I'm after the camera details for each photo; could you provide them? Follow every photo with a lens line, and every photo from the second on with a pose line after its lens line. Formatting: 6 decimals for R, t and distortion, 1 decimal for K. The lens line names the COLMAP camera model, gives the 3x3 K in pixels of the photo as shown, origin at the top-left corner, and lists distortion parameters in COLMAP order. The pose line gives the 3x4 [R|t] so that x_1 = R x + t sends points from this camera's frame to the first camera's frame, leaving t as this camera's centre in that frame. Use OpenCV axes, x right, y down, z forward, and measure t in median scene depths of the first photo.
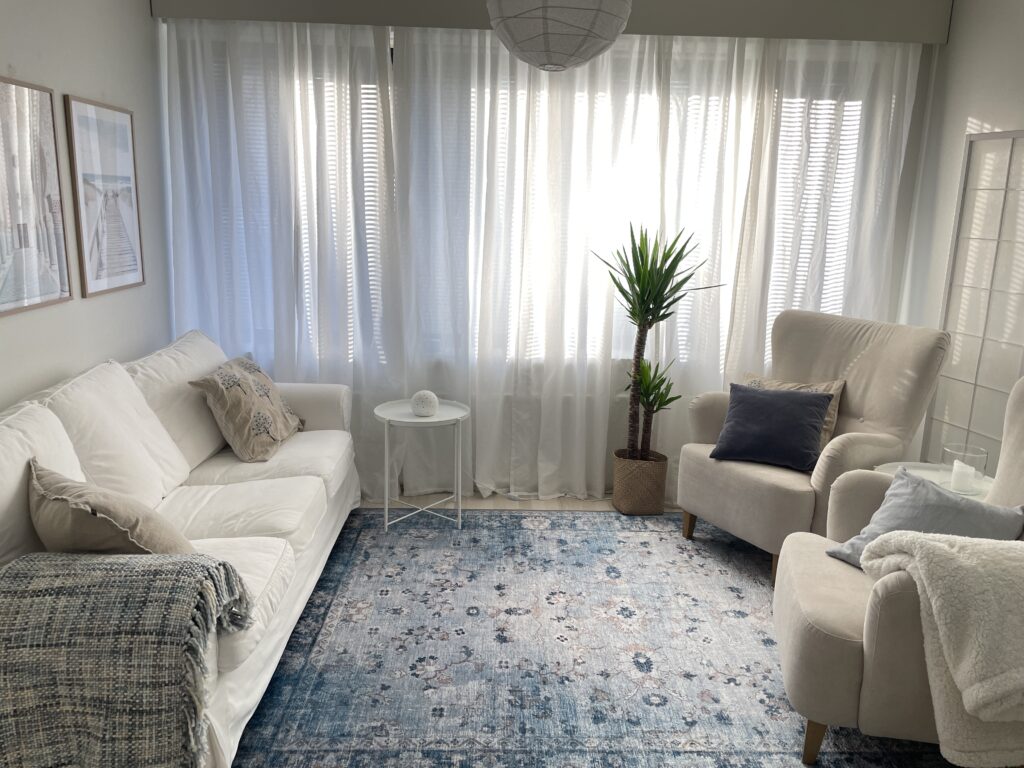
lens RADIAL K [[771.6, 0, 512.0], [0, 771.6, 384.0], [0, 0, 1]] dist [0.041430, -0.002172]
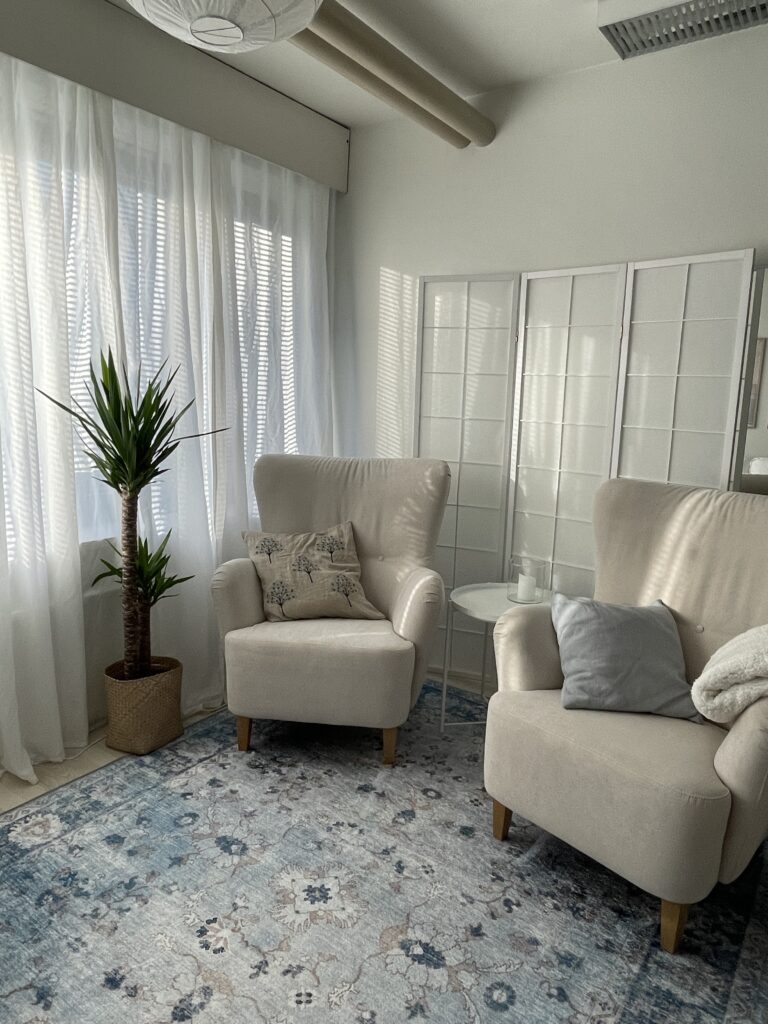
lens RADIAL K [[692.5, 0, 384.0], [0, 692.5, 512.0], [0, 0, 1]] dist [0.001421, -0.000618]
pose [[0.594012, -0.146391, 0.791025, -0.211479], [0.167984, 0.984198, 0.055994, -0.055140], [-0.786722, 0.099618, 0.609216, 0.440296]]
